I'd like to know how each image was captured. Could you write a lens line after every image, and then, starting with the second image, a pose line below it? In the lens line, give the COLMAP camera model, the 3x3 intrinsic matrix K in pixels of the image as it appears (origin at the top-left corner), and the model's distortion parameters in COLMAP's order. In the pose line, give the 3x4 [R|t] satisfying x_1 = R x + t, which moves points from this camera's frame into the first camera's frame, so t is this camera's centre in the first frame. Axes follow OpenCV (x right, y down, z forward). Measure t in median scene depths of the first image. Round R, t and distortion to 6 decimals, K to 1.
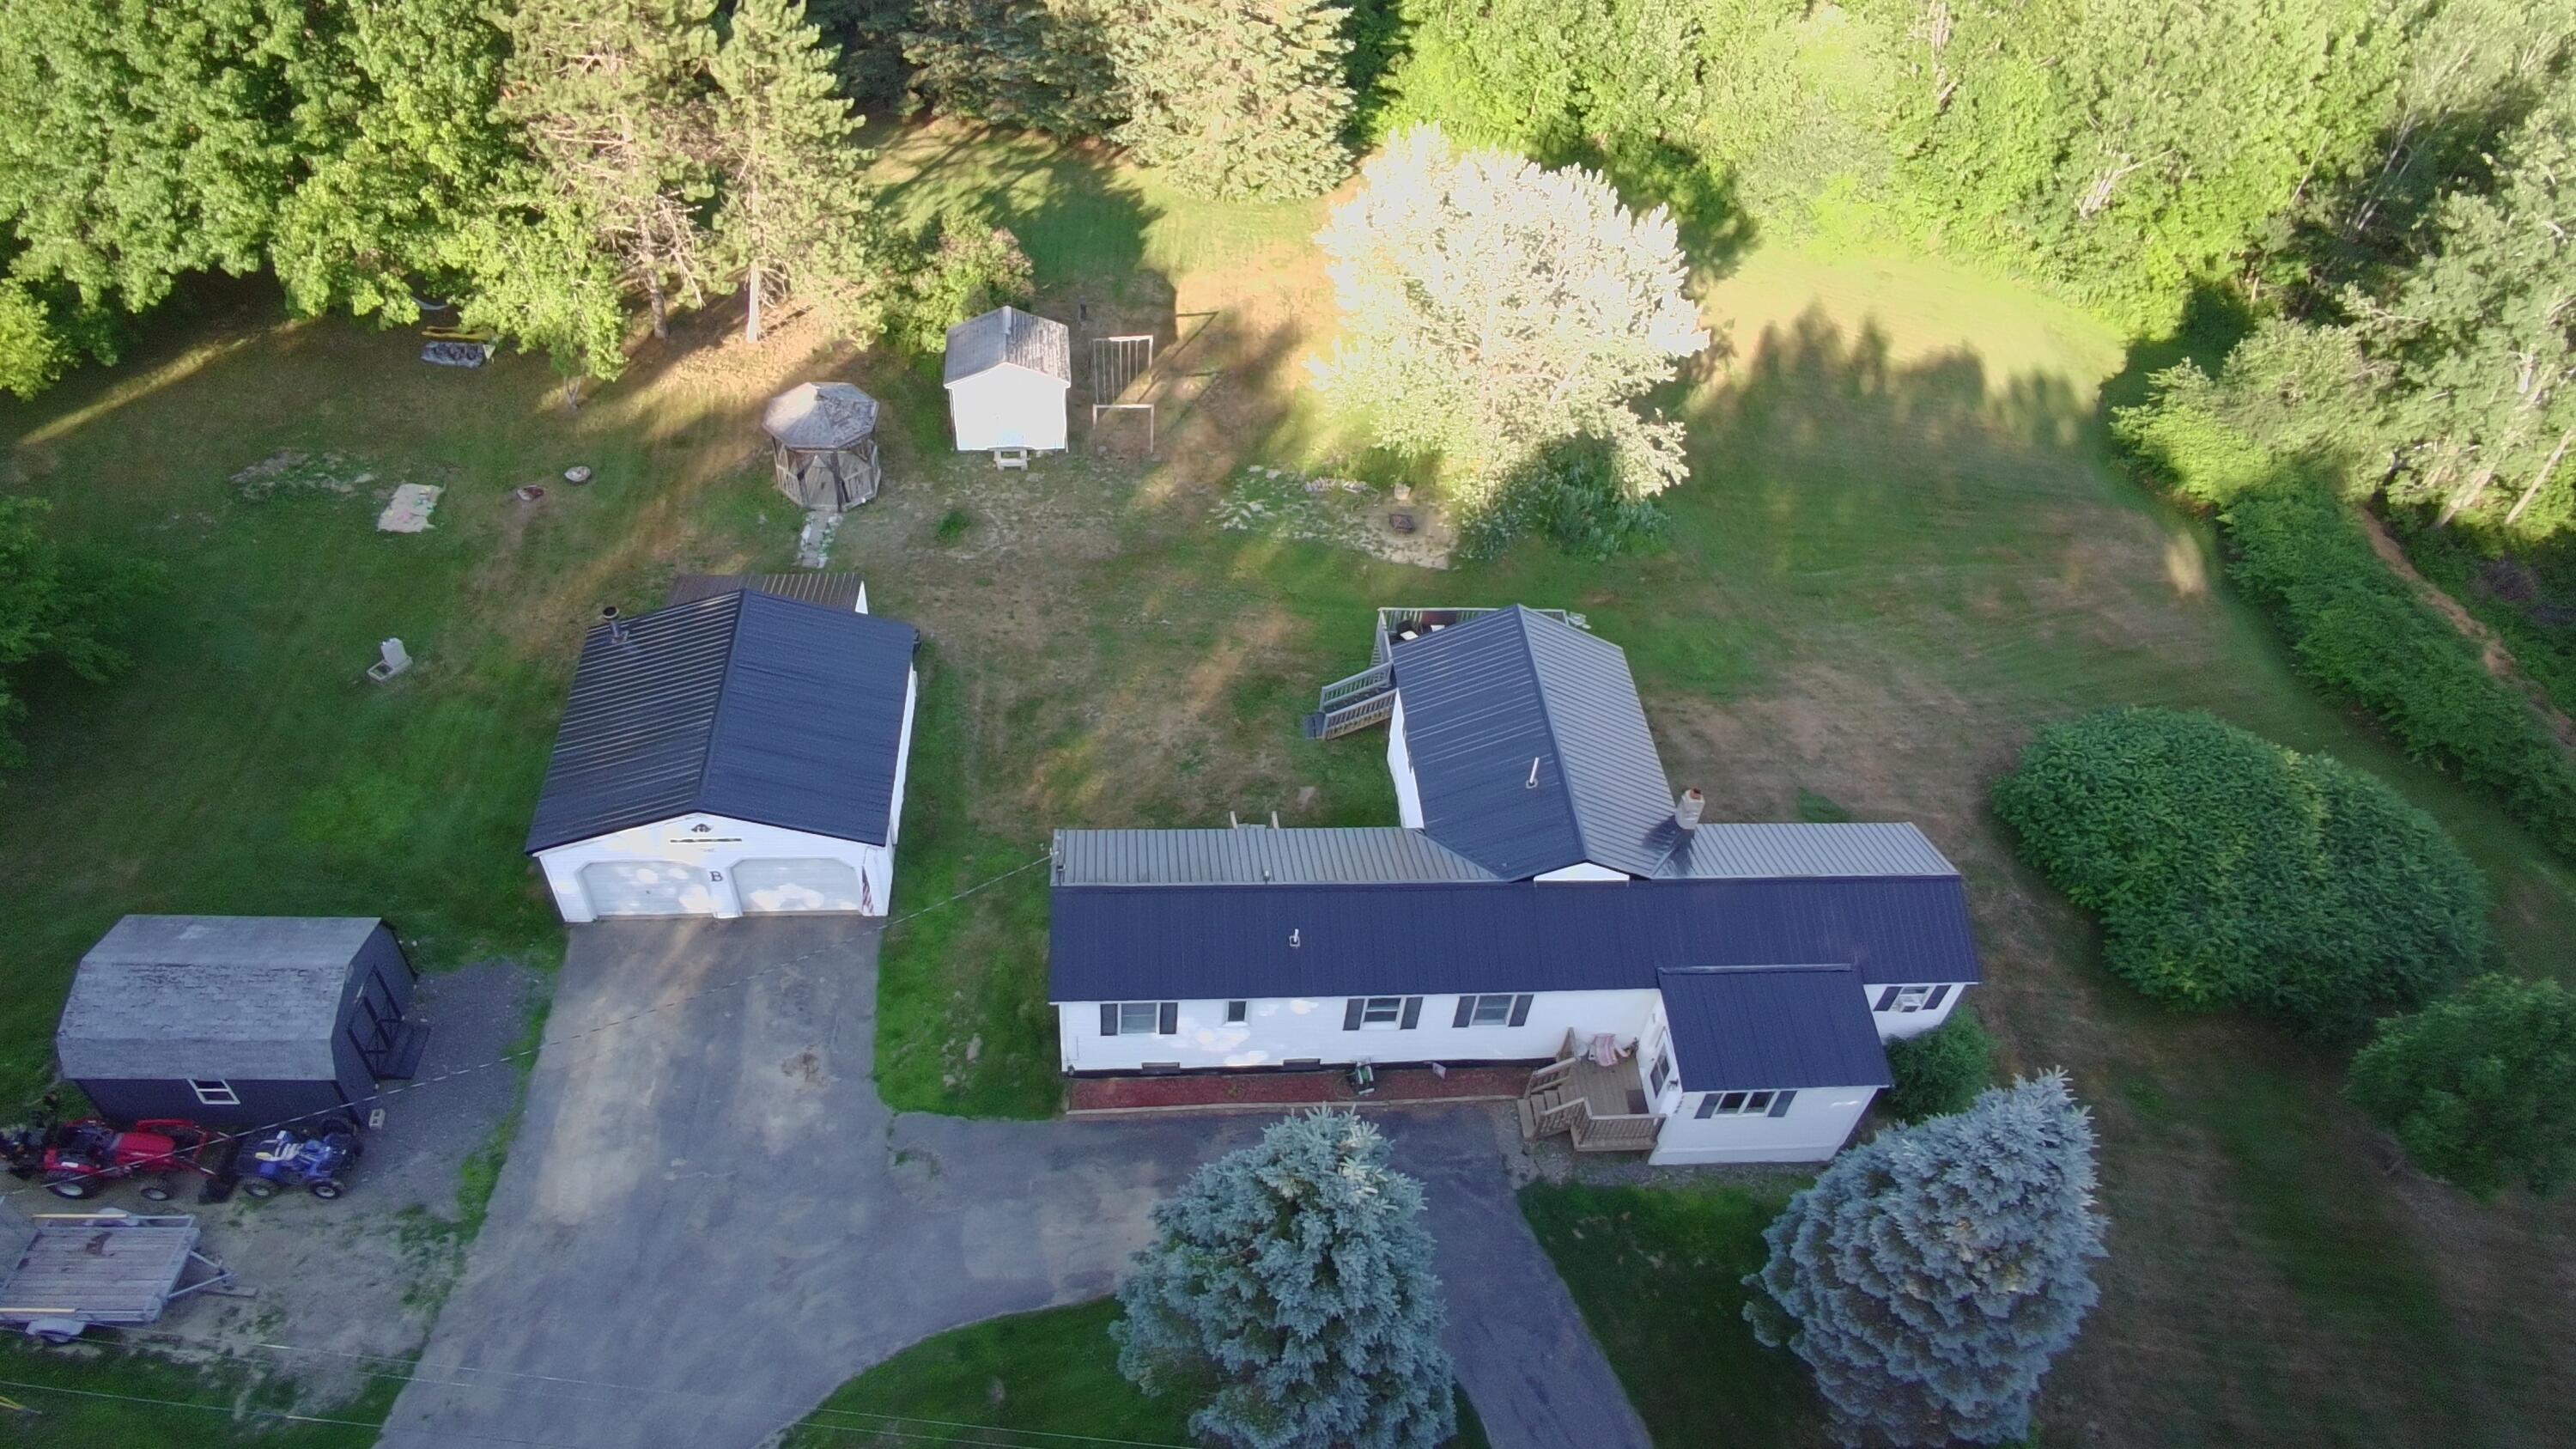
lens RADIAL K [[1595.6, 0, 1286.2], [0, 1595.6, 716.7], [0, 0, 1]] dist [-0.062552, 0.048997]
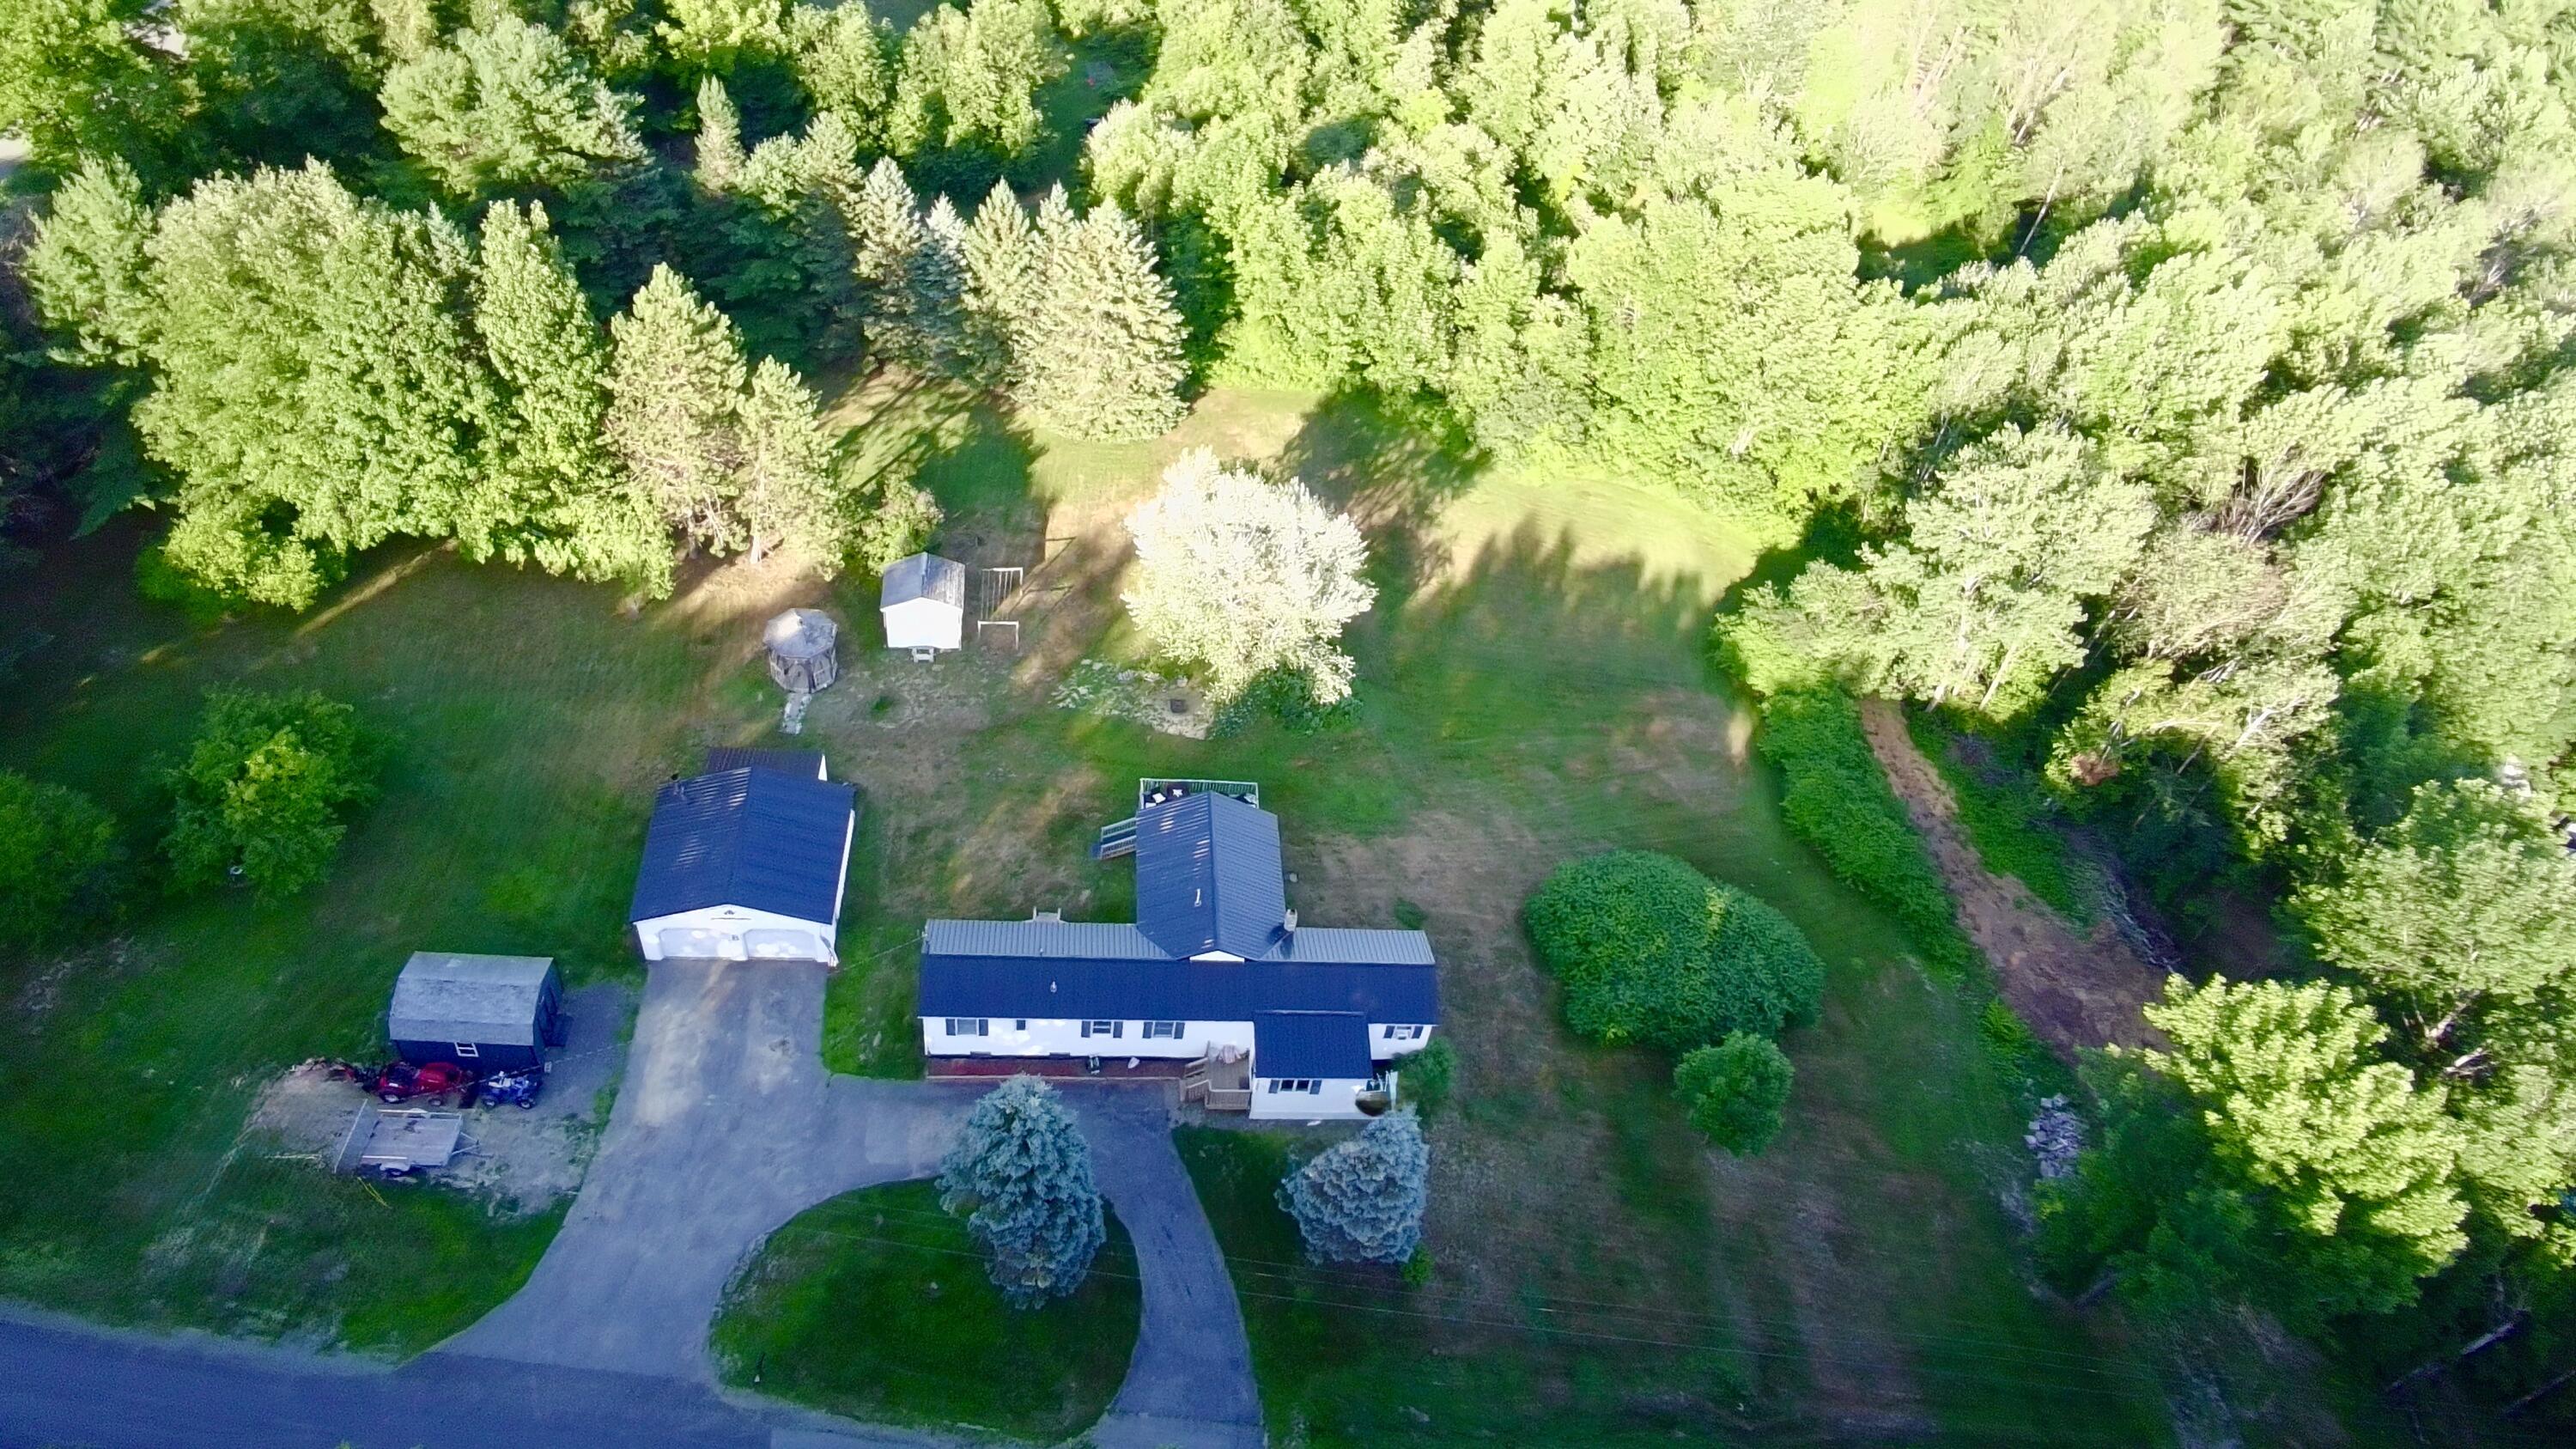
lens RADIAL K [[1609.5, 0, 1286.5], [0, 1609.5, 709.7], [0, 0, 1]] dist [-0.058751, 0.046478]
pose [[0.998731, 0.040766, 0.029564, 0.196709], [-0.040768, 0.999168, -0.000512, -0.181904], [-0.029560, -0.000693, 0.999563, -0.821093]]
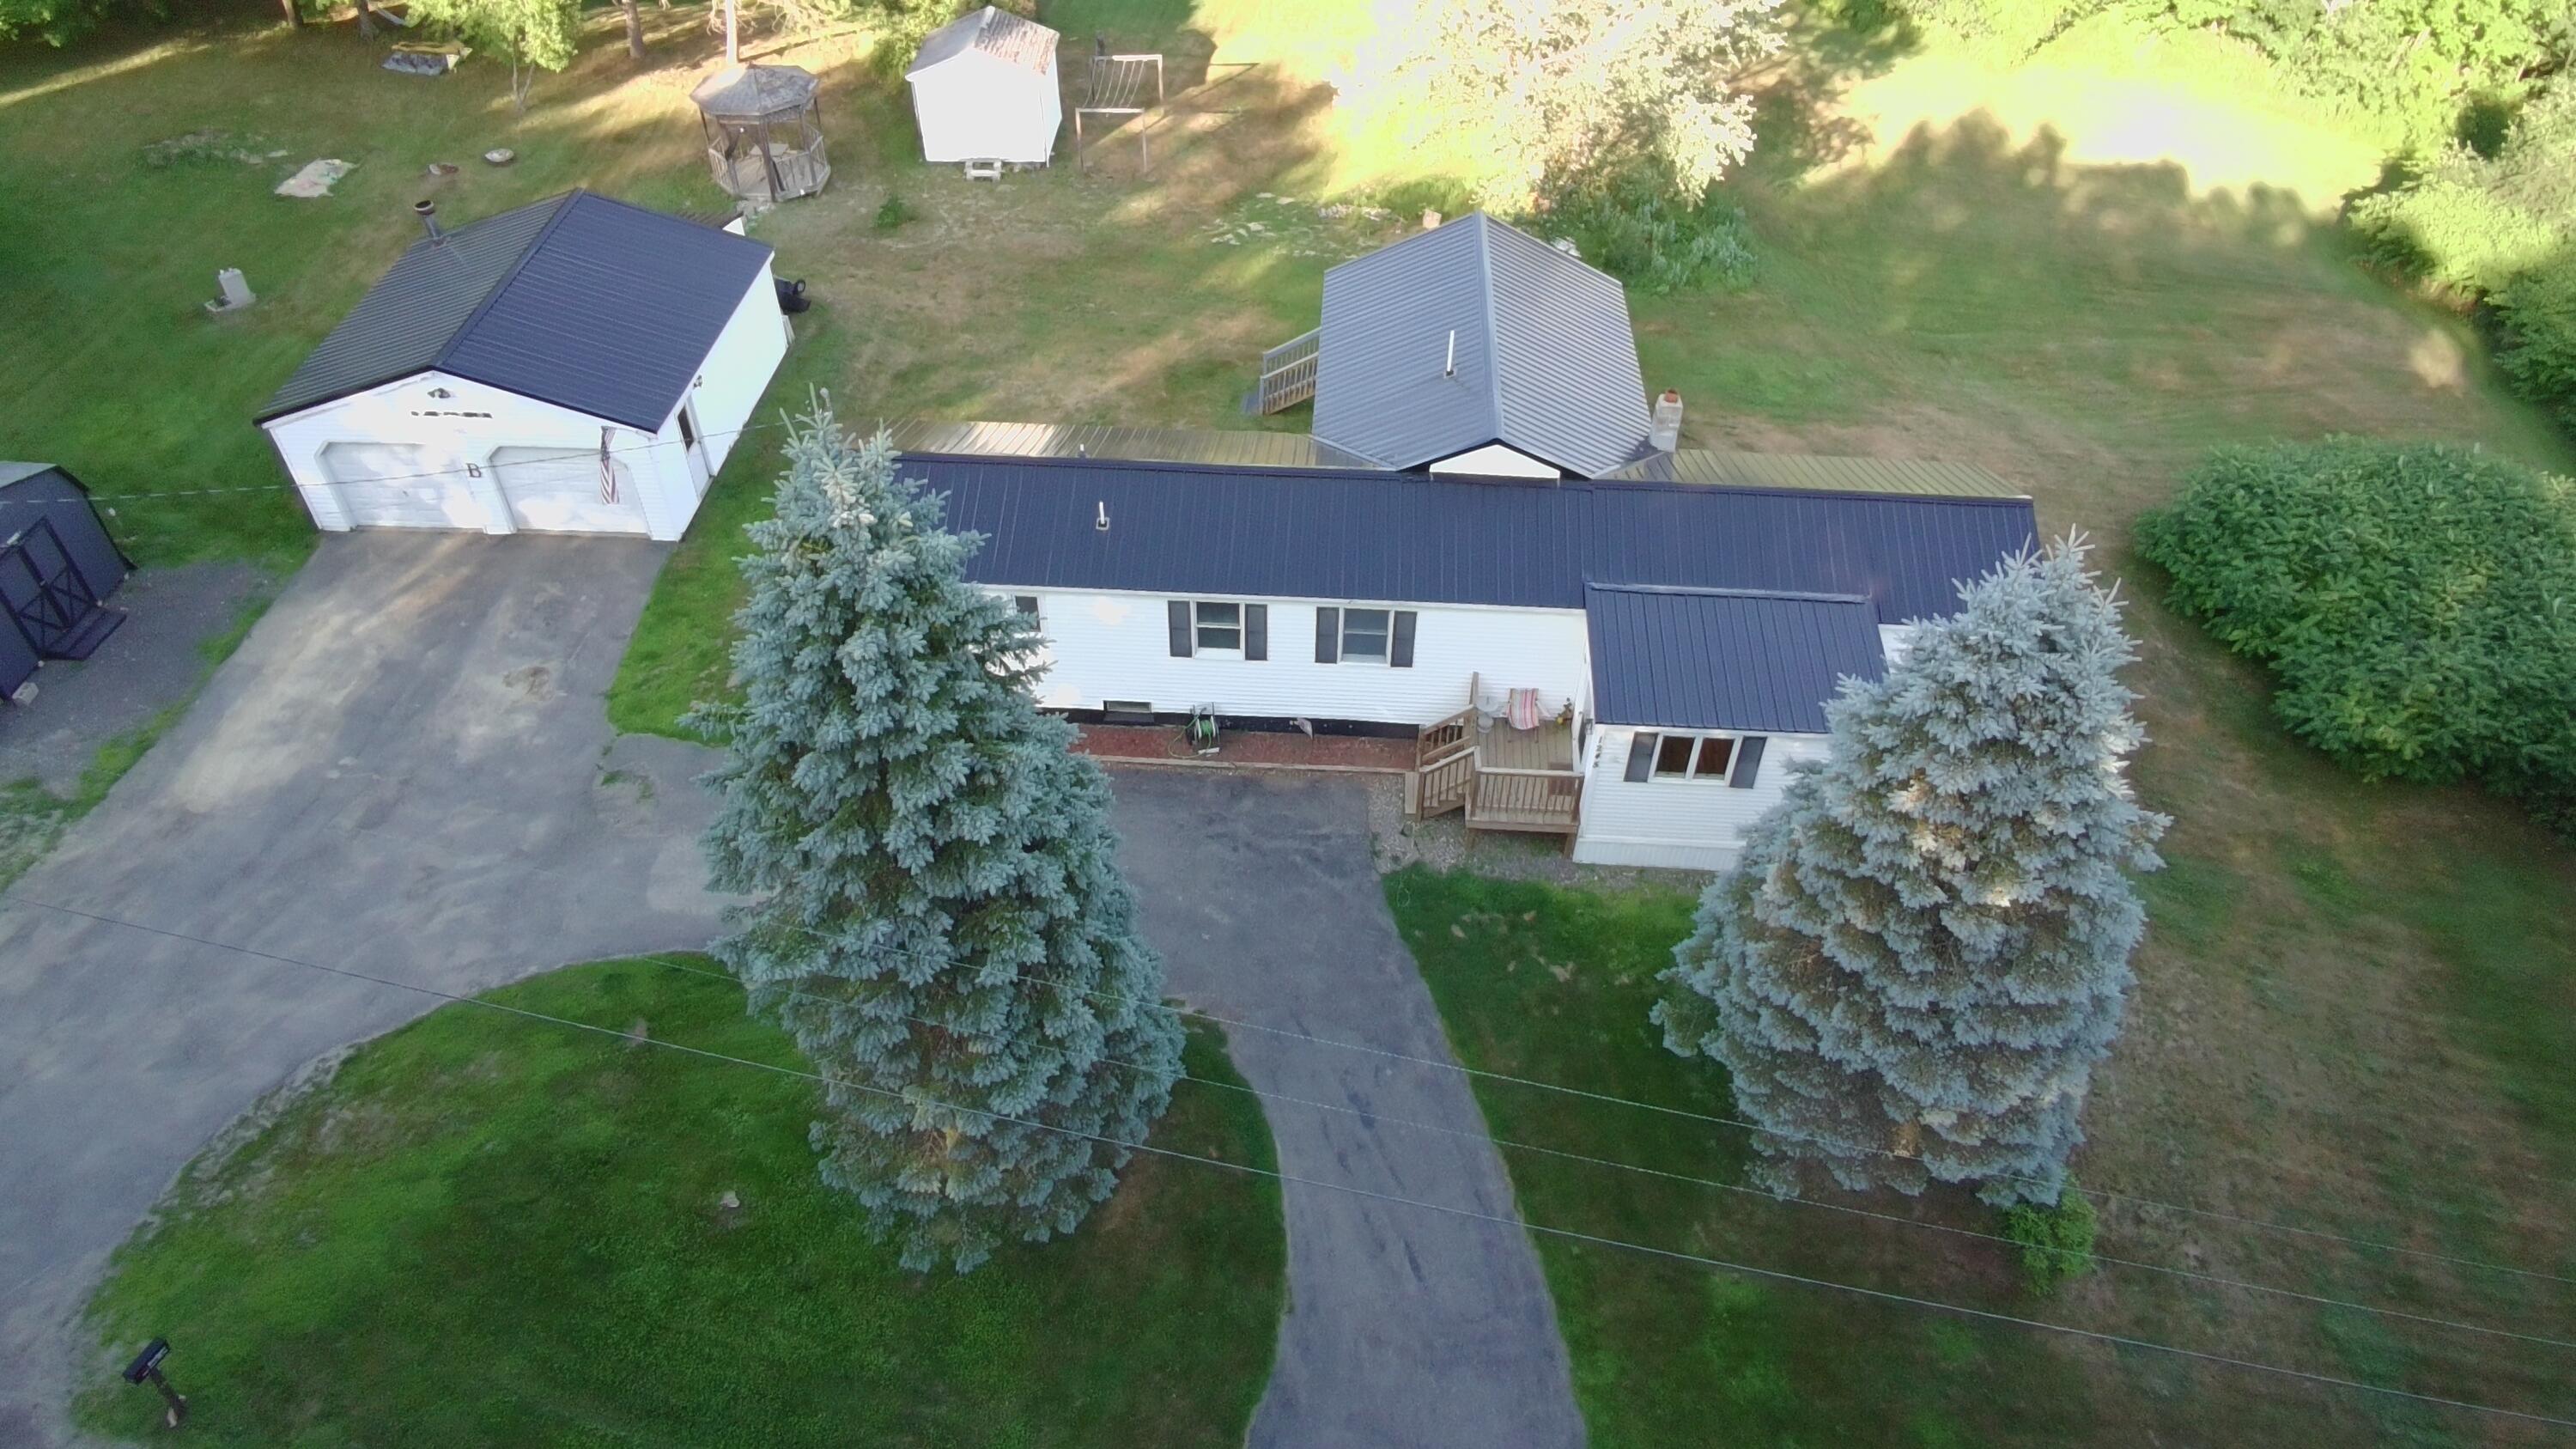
lens RADIAL K [[1595.6, 0, 1286.2], [0, 1595.6, 716.7], [0, 0, 1]] dist [-0.062552, 0.048997]
pose [[0.988924, 0.042422, -0.142232, 0.197320], [-0.047770, 0.998266, -0.034398, 0.244999], [0.140526, 0.040811, 0.989235, 0.240865]]
